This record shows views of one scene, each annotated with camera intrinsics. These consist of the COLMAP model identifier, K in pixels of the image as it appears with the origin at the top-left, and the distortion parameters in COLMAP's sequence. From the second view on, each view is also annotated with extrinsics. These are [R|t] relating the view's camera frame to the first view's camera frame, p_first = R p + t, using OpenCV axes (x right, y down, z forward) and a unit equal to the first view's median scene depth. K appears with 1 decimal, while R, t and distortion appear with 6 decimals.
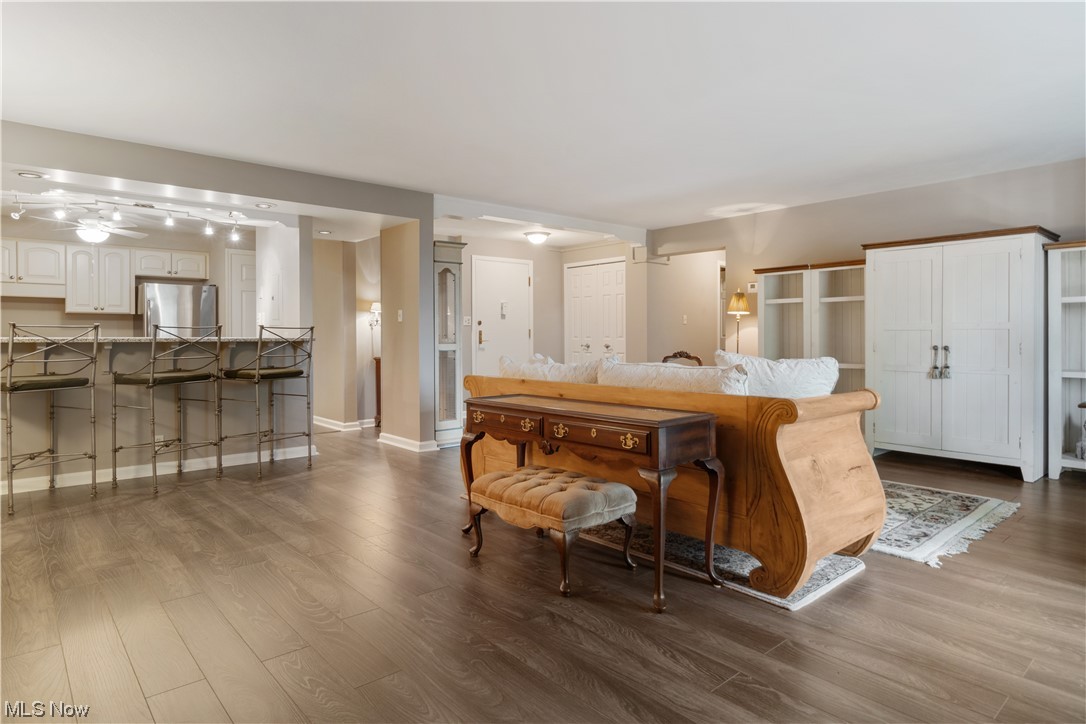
lens RADIAL K [[606.4, 0, 546.2], [0, 606.4, 337.3], [0, 0, 1]] dist [-0.004568, -0.000595]
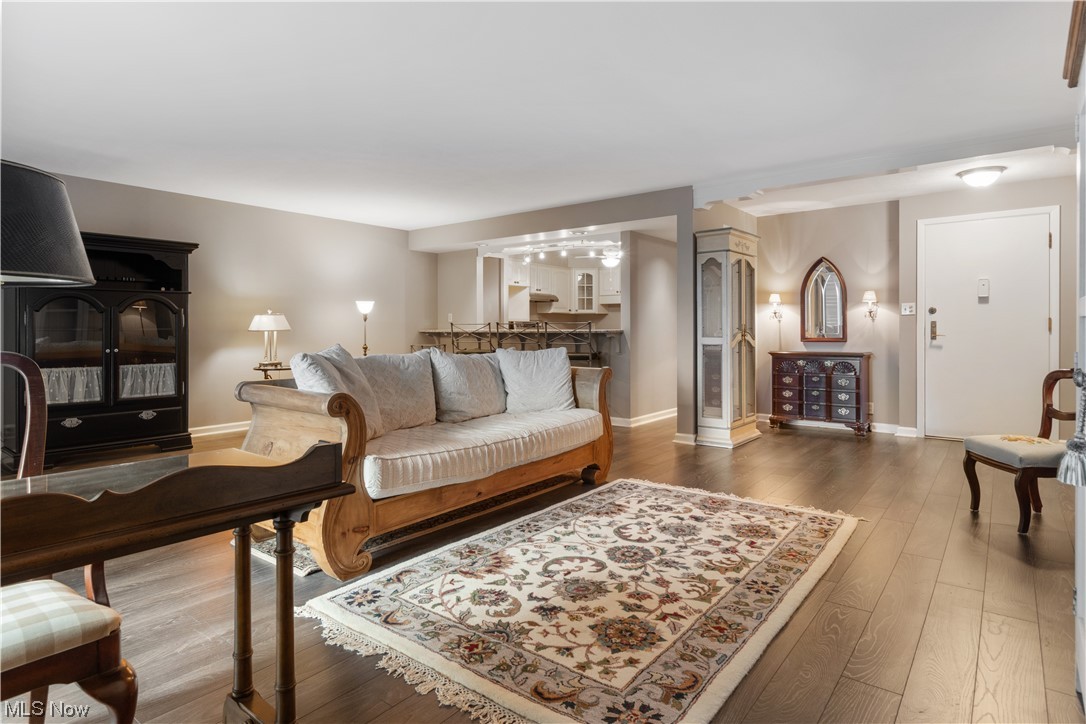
lens RADIAL K [[606.4, 0, 546.2], [0, 606.4, 337.3], [0, 0, 1]] dist [-0.004568, -0.000595]
pose [[0.183773, 0.016719, -0.982826, 0.732060], [-0.001119, 0.999858, 0.016799, -0.005283], [0.982968, -0.001987, 0.183766, 0.576733]]
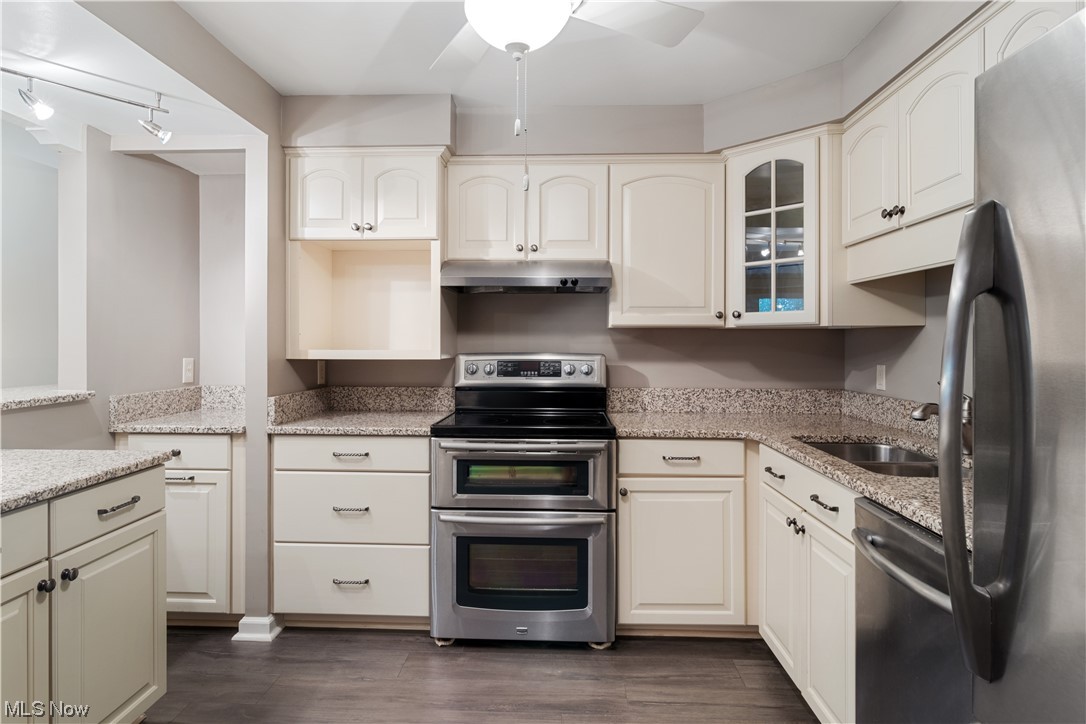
lens RADIAL K [[606.4, 0, 546.2], [0, 606.4, 337.3], [0, 0, 1]] dist [-0.004568, -0.000595]
pose [[-0.691817, 0.002180, -0.722070, -0.284544], [0.000718, 0.999997, 0.002331, -0.031332], [0.722073, 0.001094, -0.691816, 1.057007]]
